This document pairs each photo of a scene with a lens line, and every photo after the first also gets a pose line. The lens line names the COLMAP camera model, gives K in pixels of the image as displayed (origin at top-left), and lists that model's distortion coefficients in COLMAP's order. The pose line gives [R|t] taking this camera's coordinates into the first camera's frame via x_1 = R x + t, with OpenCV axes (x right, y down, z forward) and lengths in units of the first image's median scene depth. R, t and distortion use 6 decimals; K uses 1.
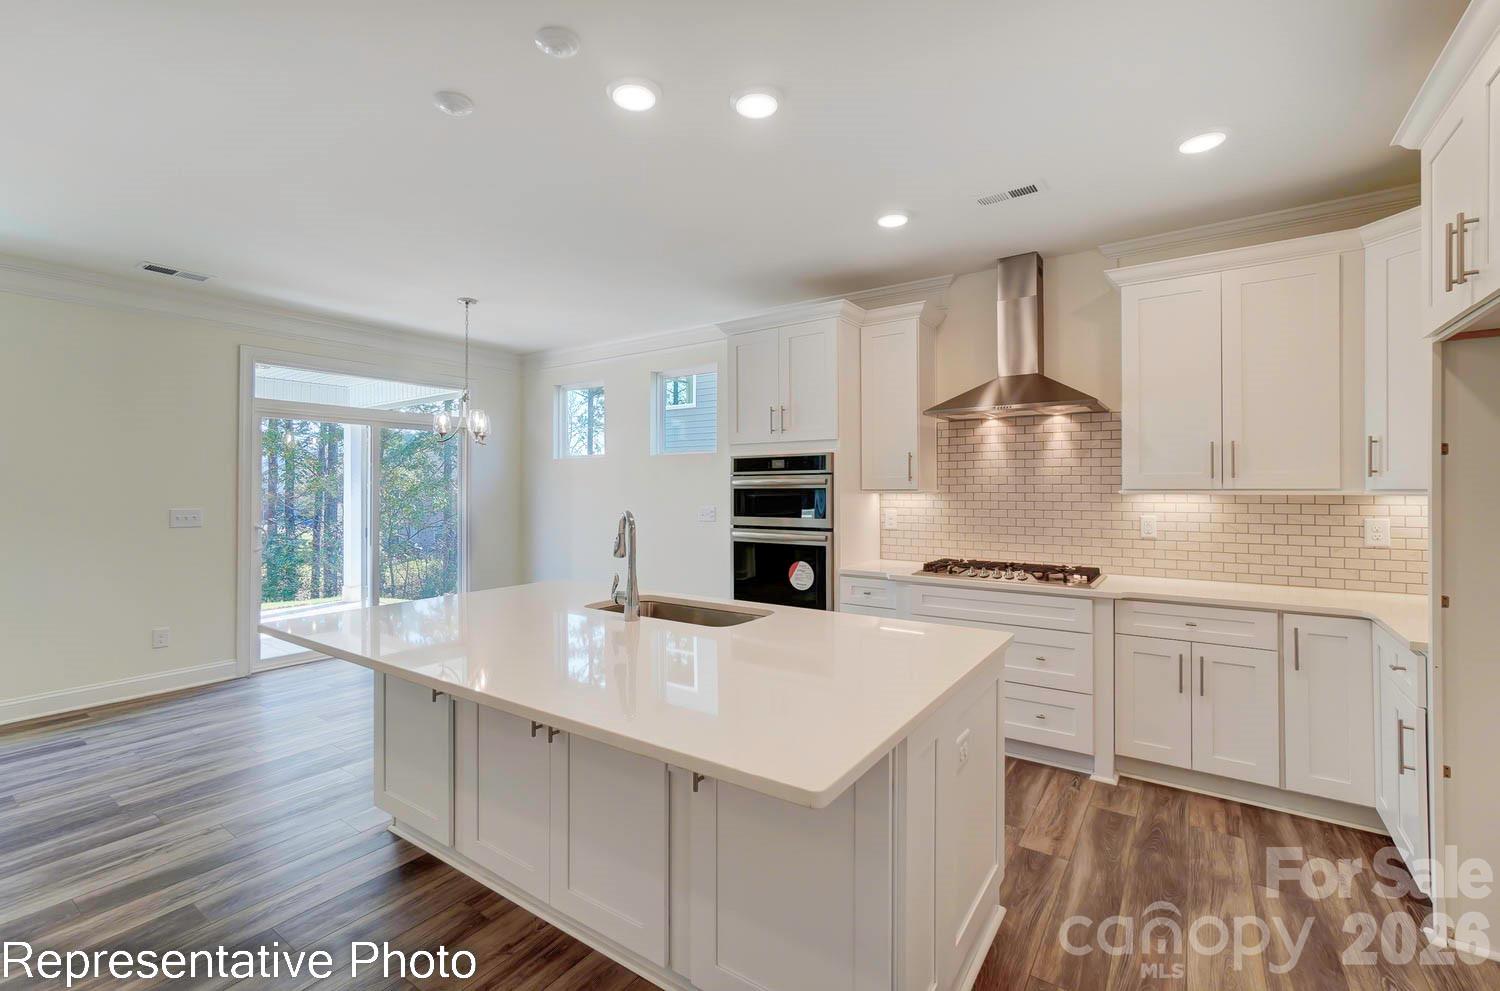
lens RADIAL K [[655.0, 0, 743.7], [0, 655.0, 491.2], [0, 0, 1]] dist [-0.008909, 0.008481]
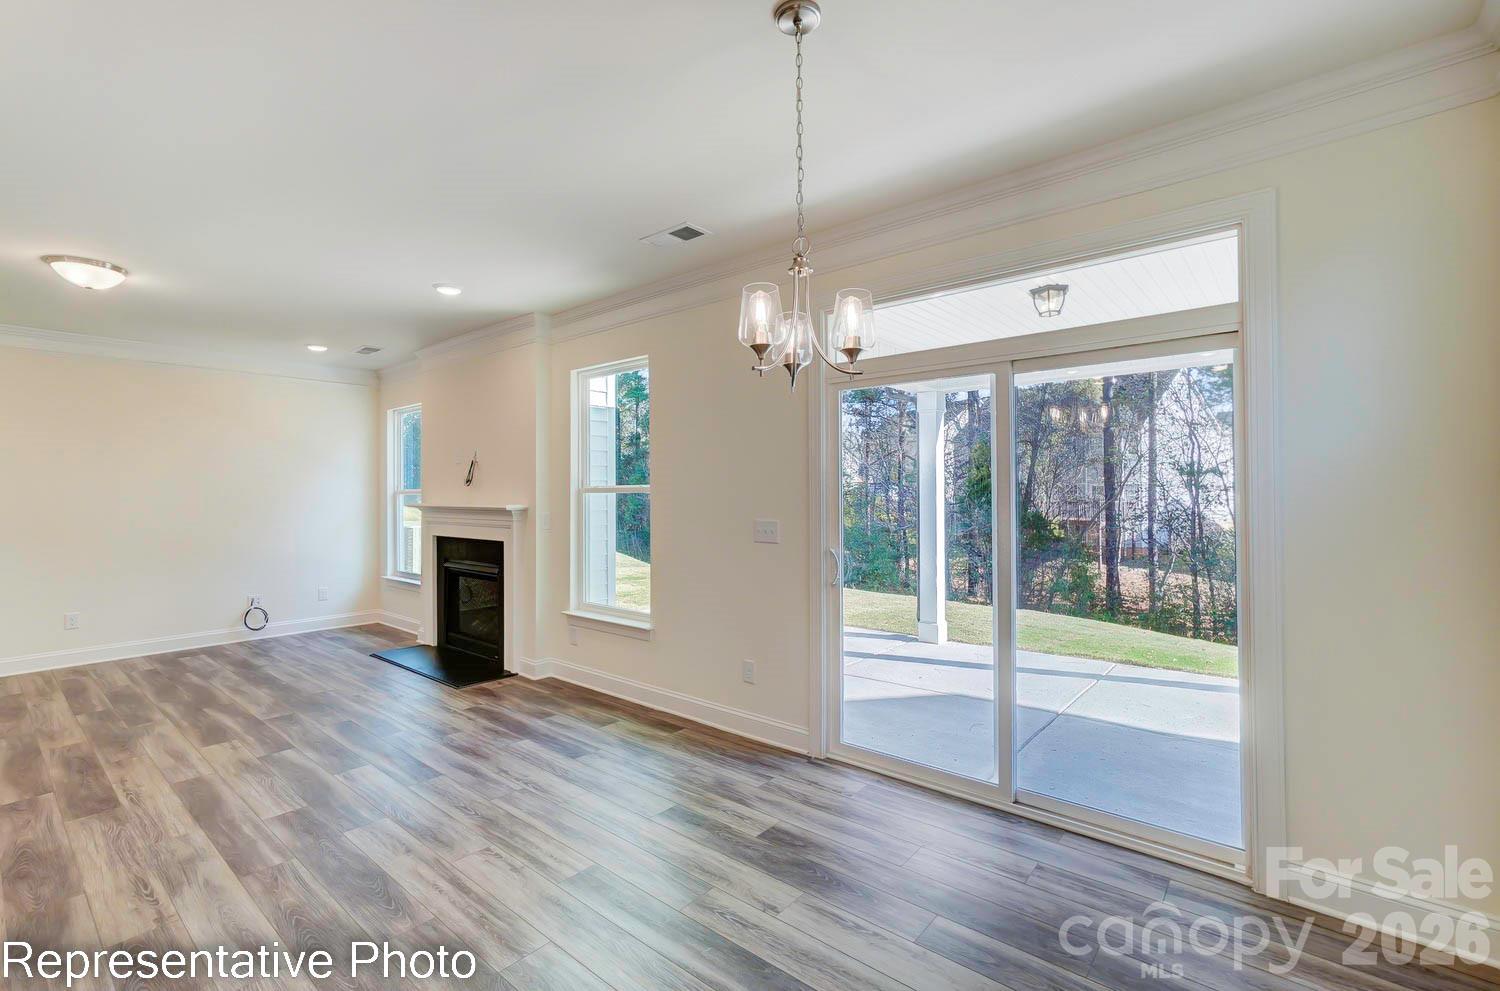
lens RADIAL K [[655.0, 0, 736.8], [0, 655.0, 480.7], [0, 0, 1]] dist [-0.008909, 0.008481]
pose [[-0.099718, -0.017409, -0.994863, -0.039581], [0.001692, 0.999843, -0.017666, -0.009355], [0.995014, -0.003445, -0.099672, 1.205168]]
